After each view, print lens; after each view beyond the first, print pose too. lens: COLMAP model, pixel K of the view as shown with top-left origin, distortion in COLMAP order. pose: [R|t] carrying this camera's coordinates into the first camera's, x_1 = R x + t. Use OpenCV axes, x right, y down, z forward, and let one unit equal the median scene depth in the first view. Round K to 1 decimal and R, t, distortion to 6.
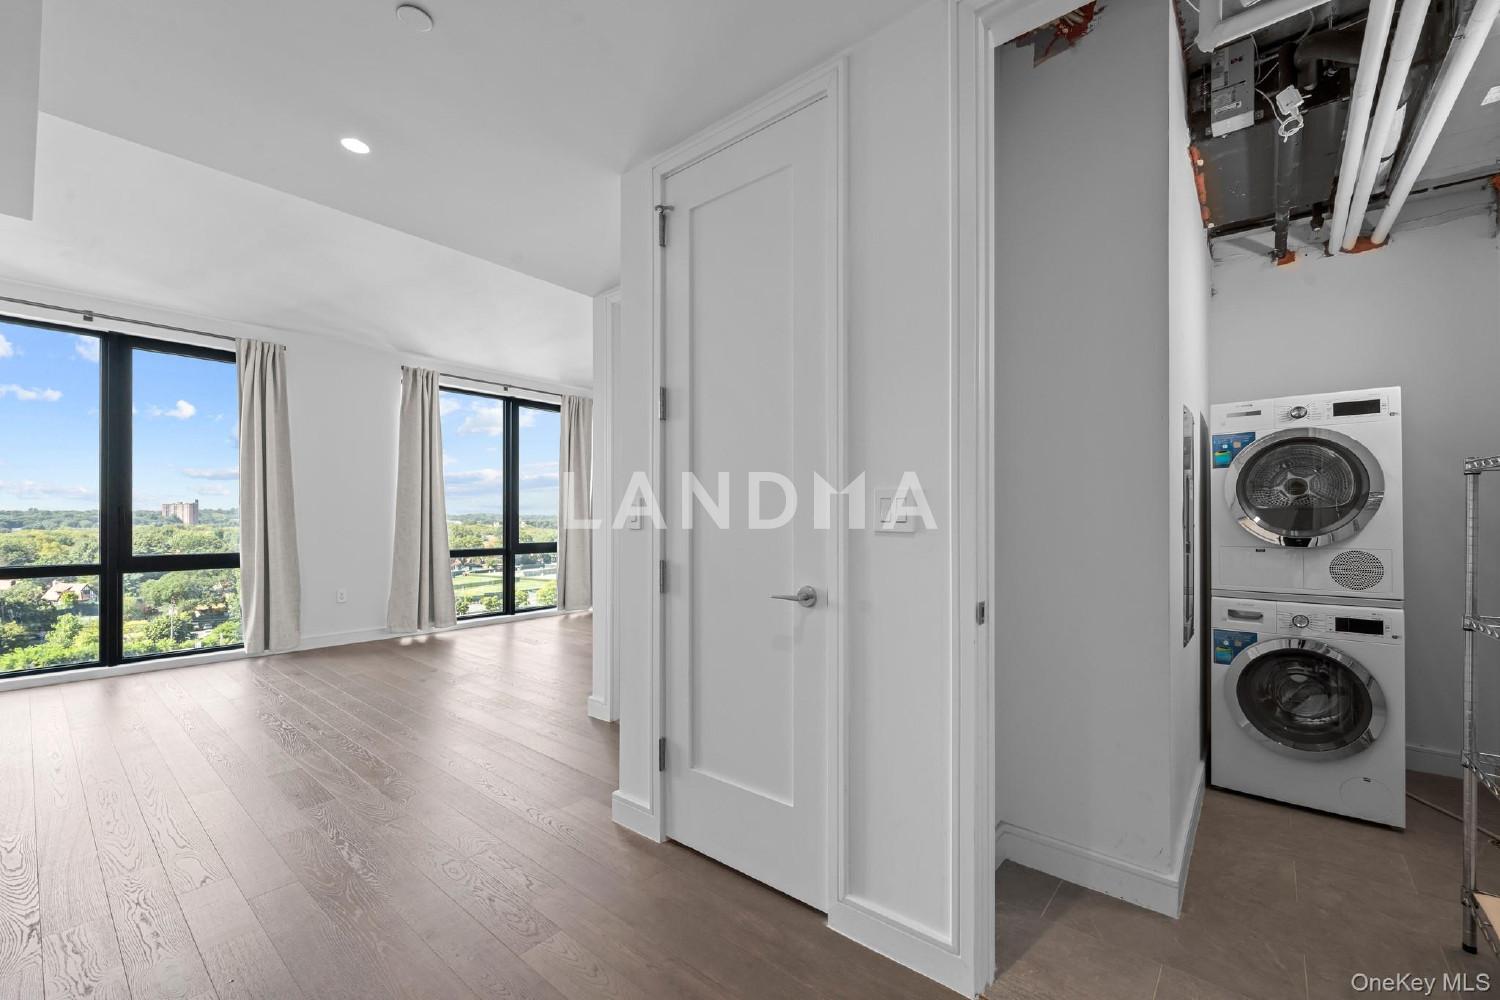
lens RADIAL K [[607.5, 0, 756.0], [0, 607.5, 518.5], [0, 0, 1]] dist [-0.001199, 0.000236]
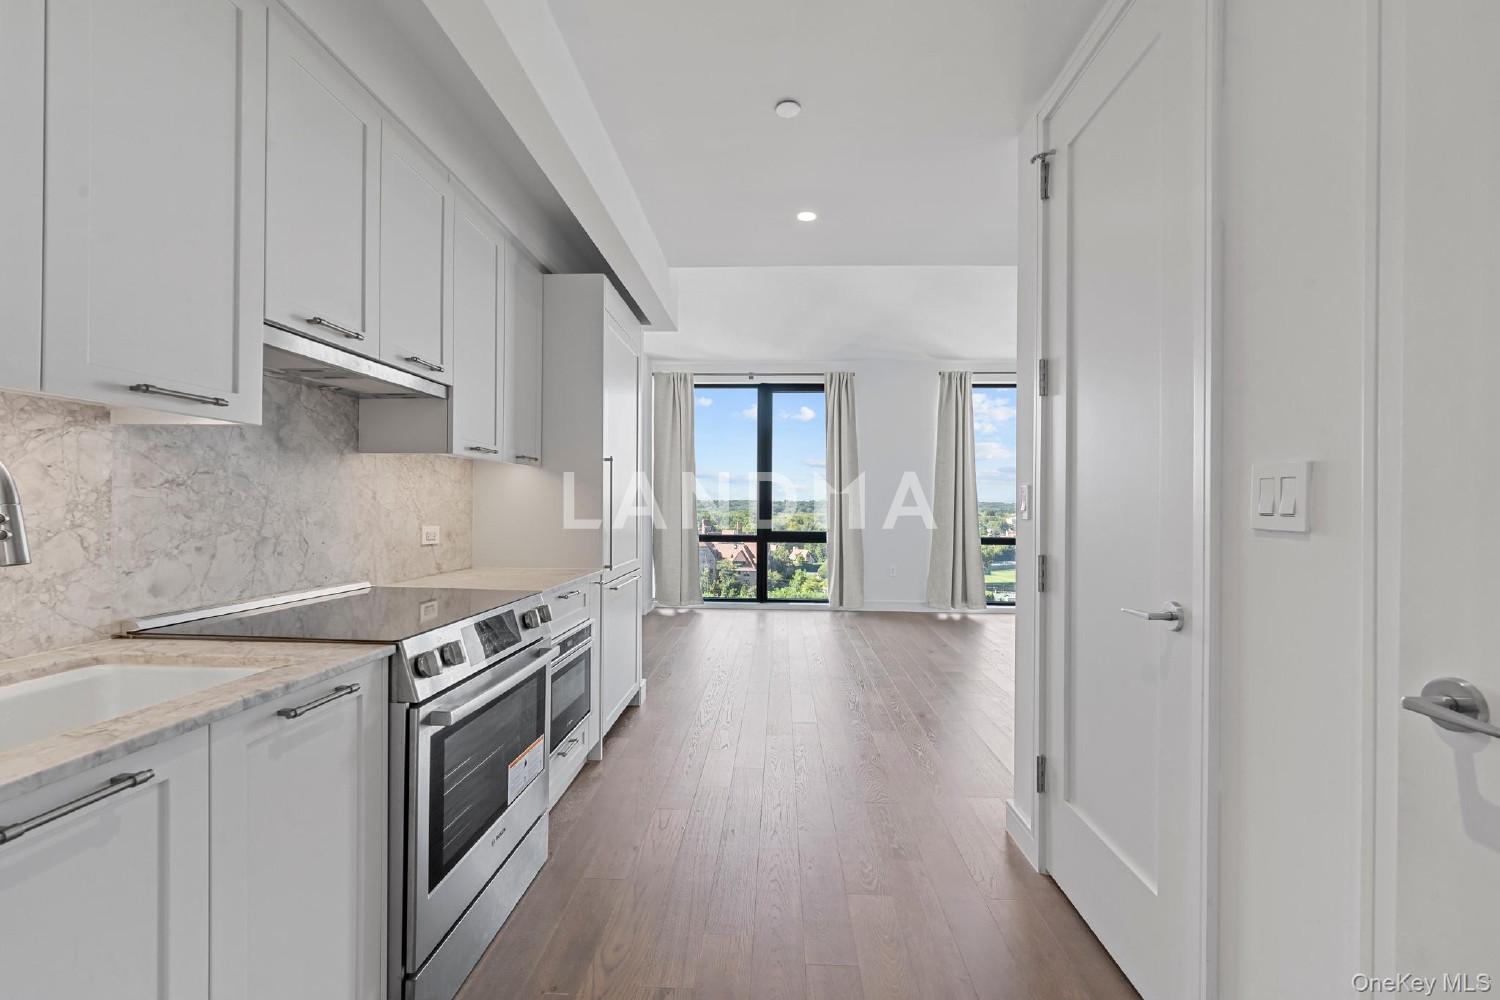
lens RADIAL K [[607.5, 0, 759.1], [0, 607.5, 509.6], [0, 0, 1]] dist [-0.001199, 0.000236]
pose [[0.605497, 0.010331, -0.795780, 0.427152], [-0.008879, 0.999941, 0.006225, 0.000896], [0.795798, 0.003297, 0.605554, 0.193948]]
